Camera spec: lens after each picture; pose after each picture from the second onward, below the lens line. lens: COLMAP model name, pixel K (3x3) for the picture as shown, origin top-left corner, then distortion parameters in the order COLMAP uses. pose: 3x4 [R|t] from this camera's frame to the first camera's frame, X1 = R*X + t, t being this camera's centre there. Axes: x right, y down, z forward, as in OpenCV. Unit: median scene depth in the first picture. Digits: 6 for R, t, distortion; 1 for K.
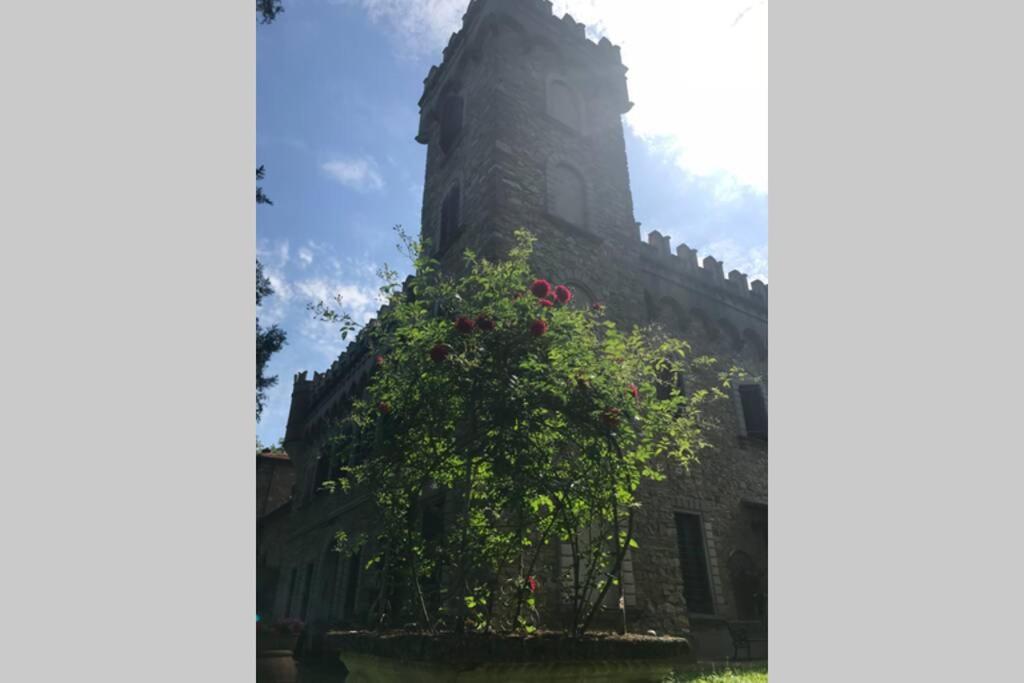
lens RADIAL K [[571.3, 0, 476.4], [0, 571.3, 342.6], [0, 0, 1]] dist [-0.000542, 0.000013]
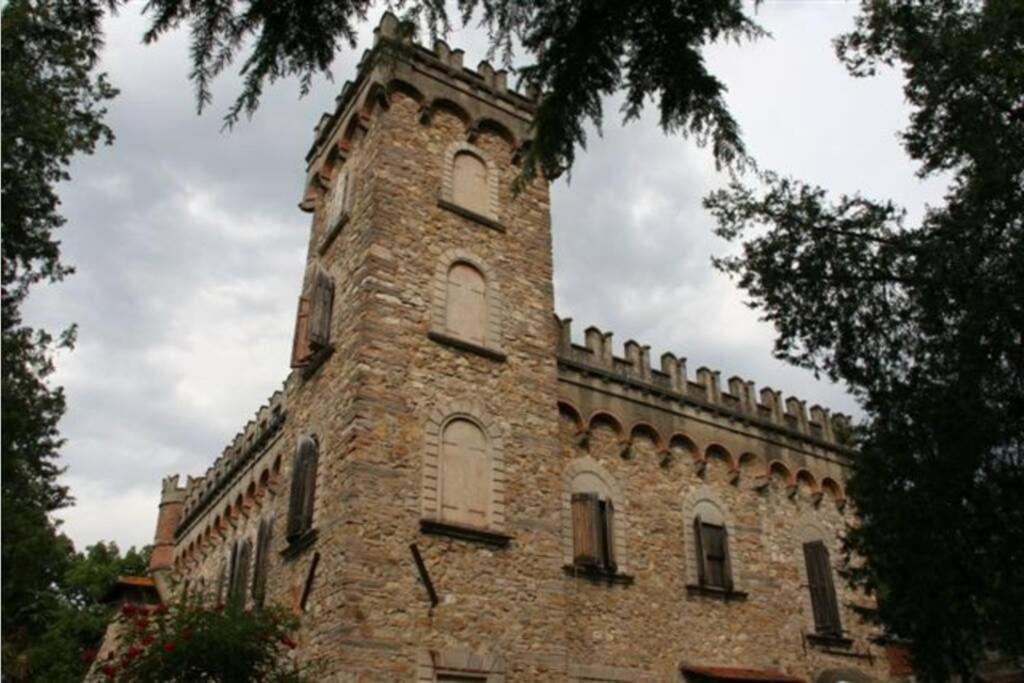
lens RADIAL K [[864.1, 0, 512.0], [0, 864.1, 341.5], [0, 0, 1]] dist [-0.146538, 0.000882]
pose [[0.998488, -0.002421, 0.054918, 0.158647], [0.005391, 0.998527, -0.053988, -0.132463], [-0.054706, 0.054202, 0.997030, -0.240174]]
